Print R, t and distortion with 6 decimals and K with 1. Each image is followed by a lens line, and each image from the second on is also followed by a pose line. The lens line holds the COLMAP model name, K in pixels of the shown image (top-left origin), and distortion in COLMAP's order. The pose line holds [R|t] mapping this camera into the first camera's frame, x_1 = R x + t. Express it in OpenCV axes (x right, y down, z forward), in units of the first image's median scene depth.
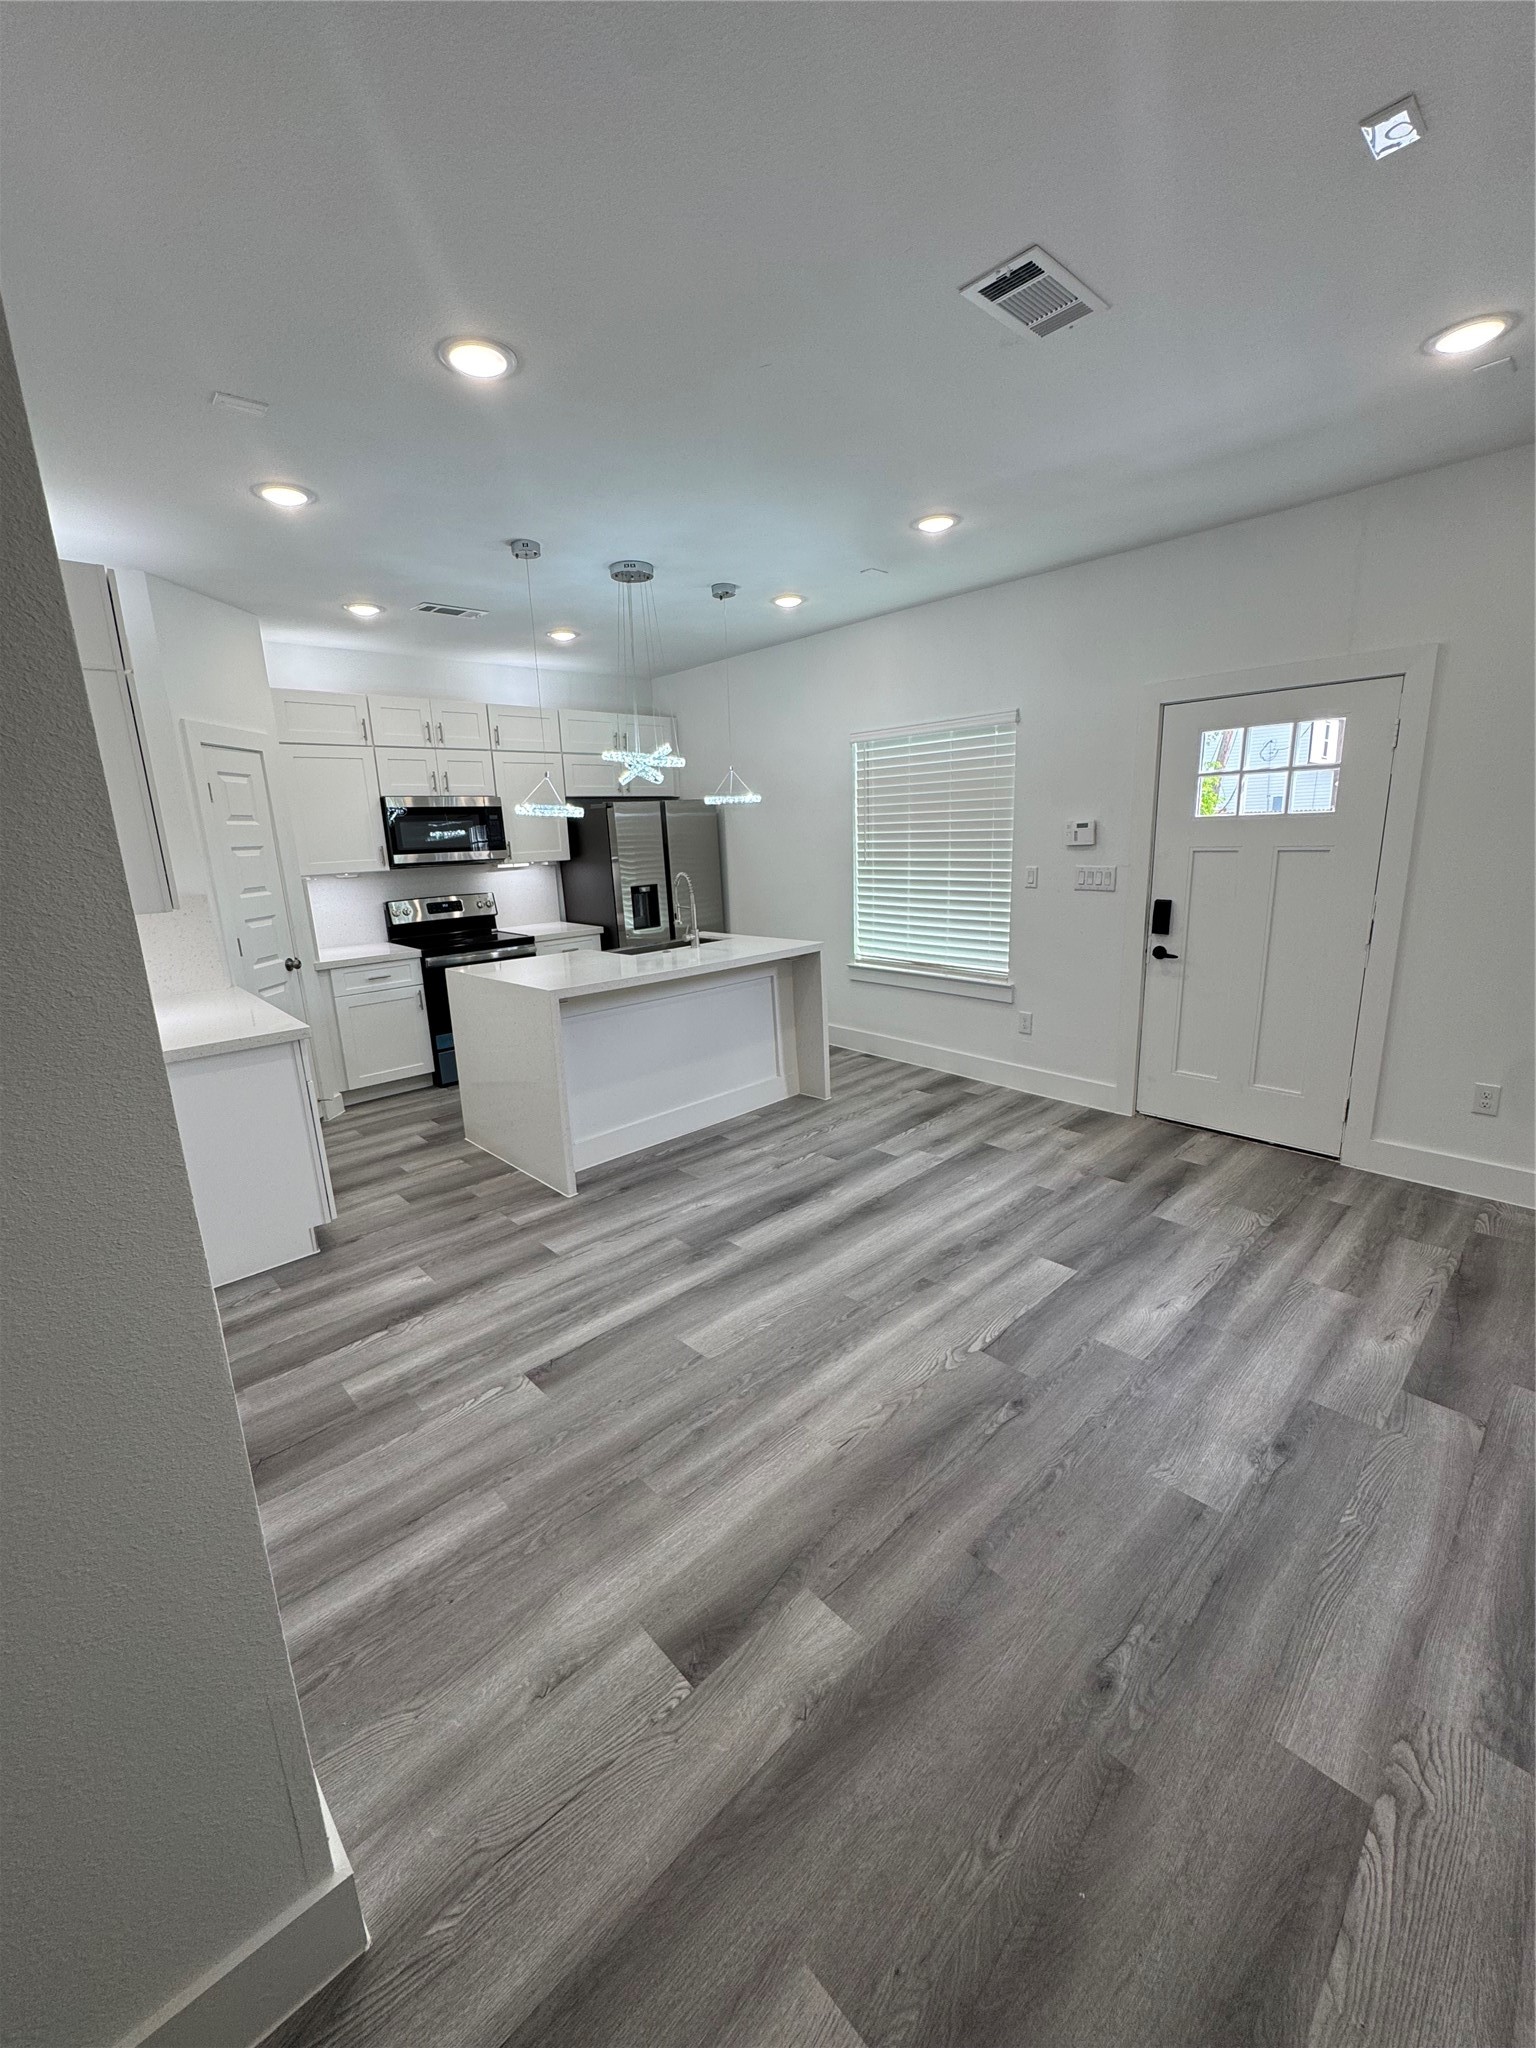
lens RADIAL K [[817.0, 0, 769.7], [0, 817.0, 1022.0], [0, 0, 1]] dist [-0.004336, 0.000545]
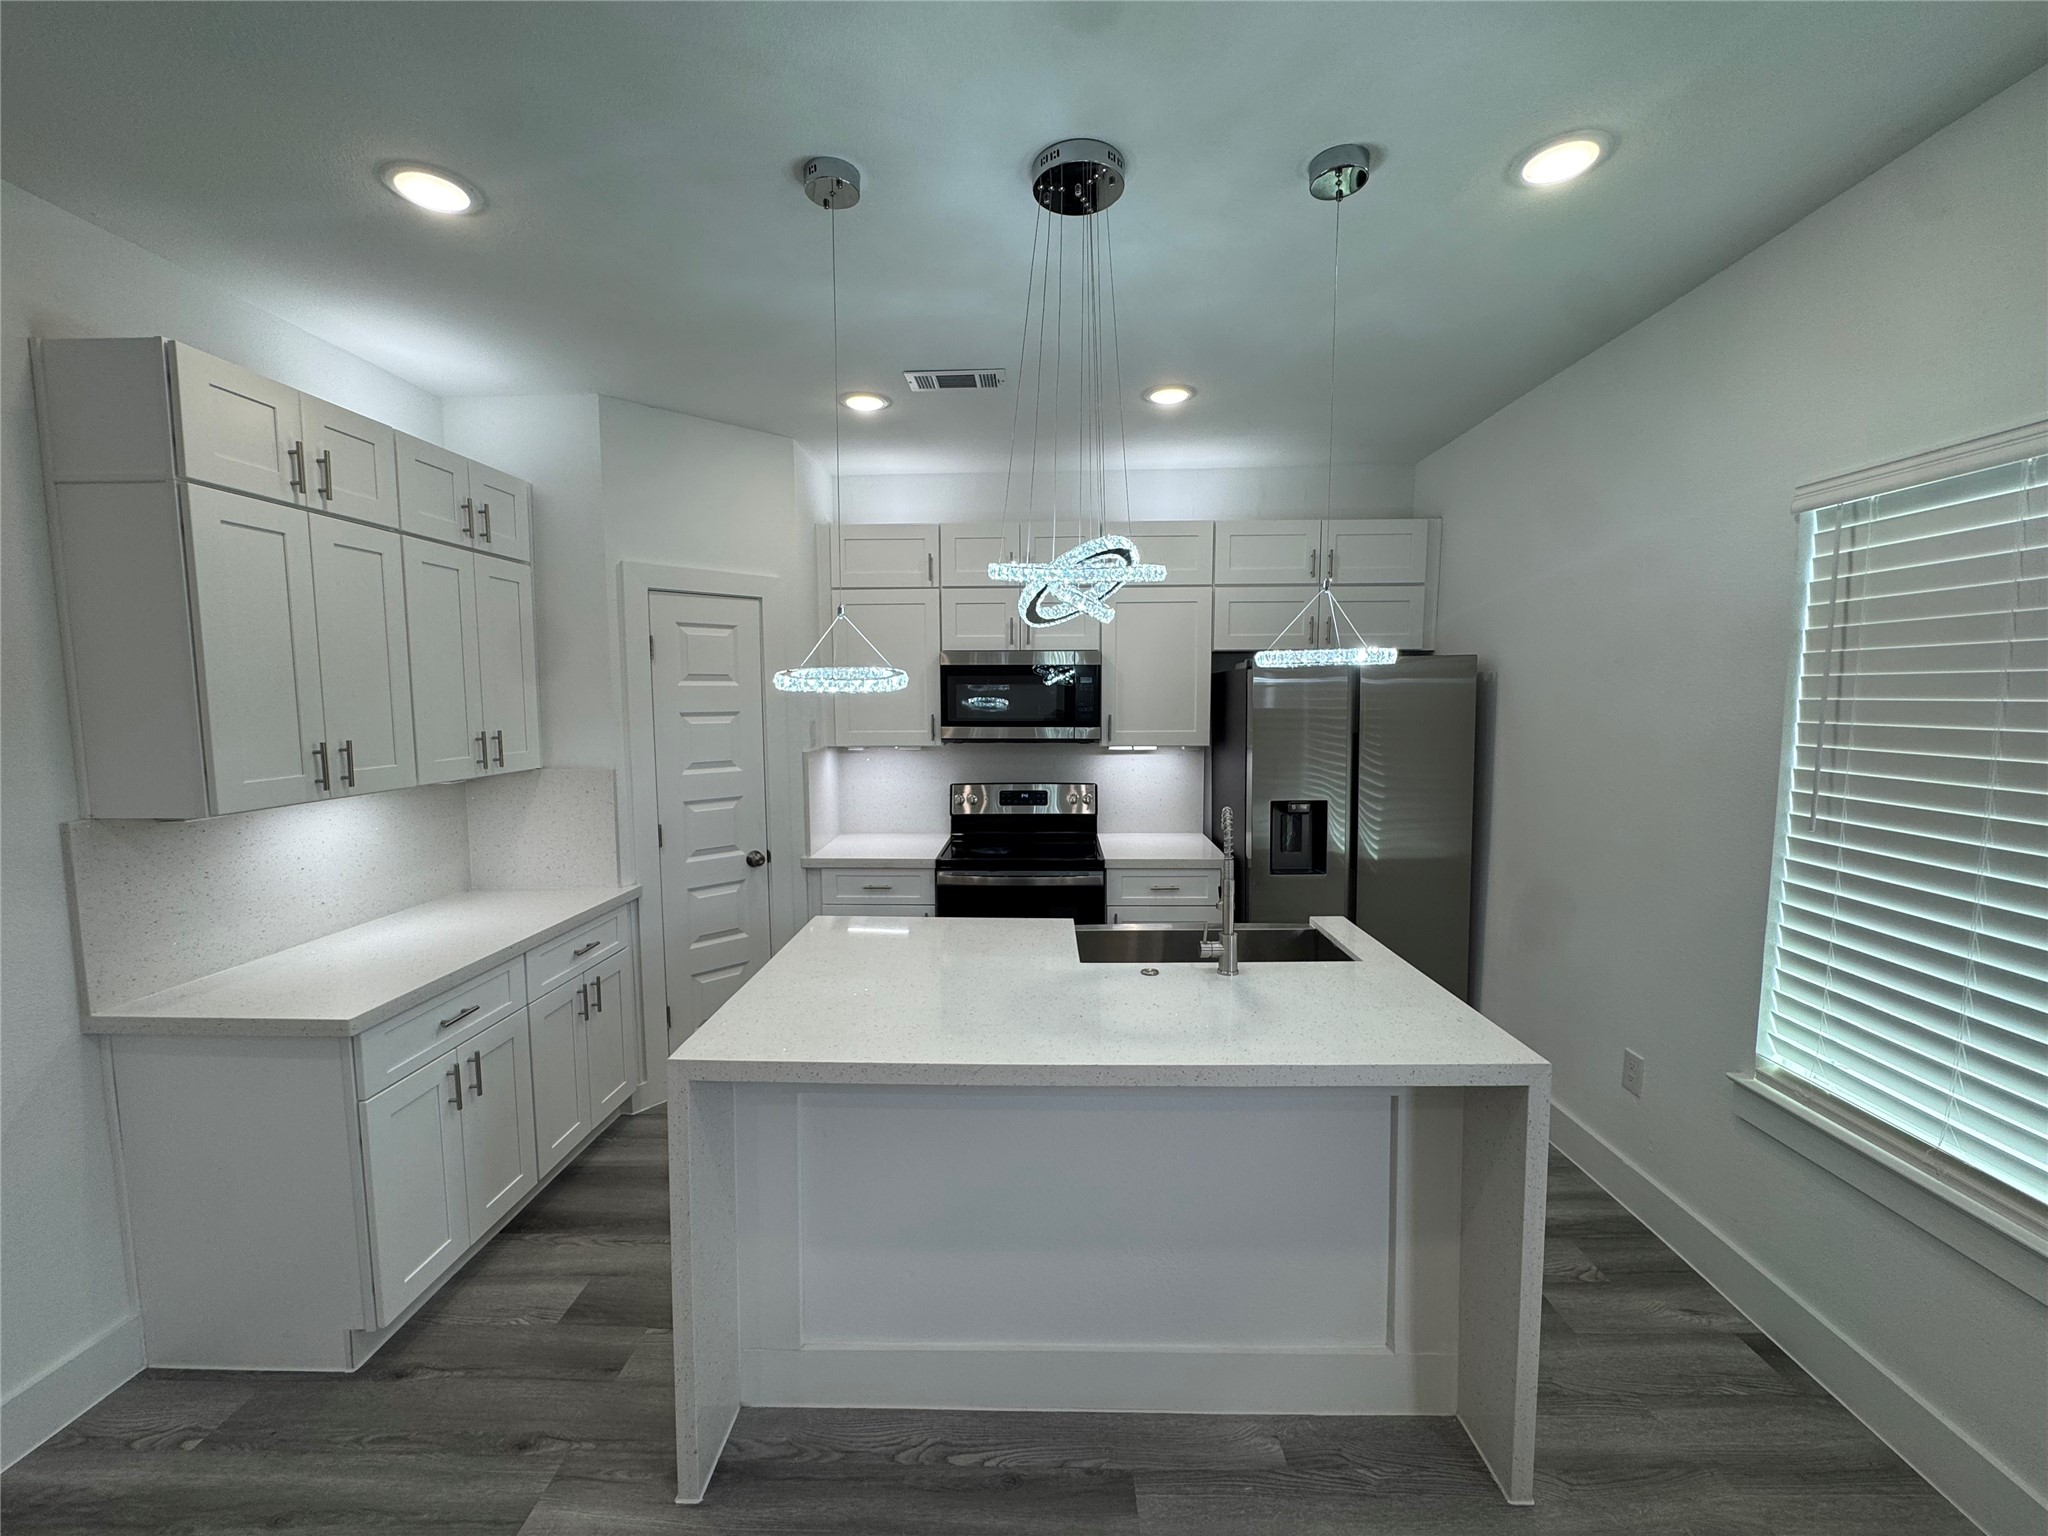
lens RADIAL K [[817.0, 0, 1023.1], [0, 817.0, 767.7], [0, 0, 1]] dist [-0.004336, 0.000545]
pose [[0.713074, 0.096644, -0.694395, 0.165815], [-0.183853, 0.981568, -0.052186, -0.197359], [0.676553, 0.164879, 0.717699, 0.715661]]
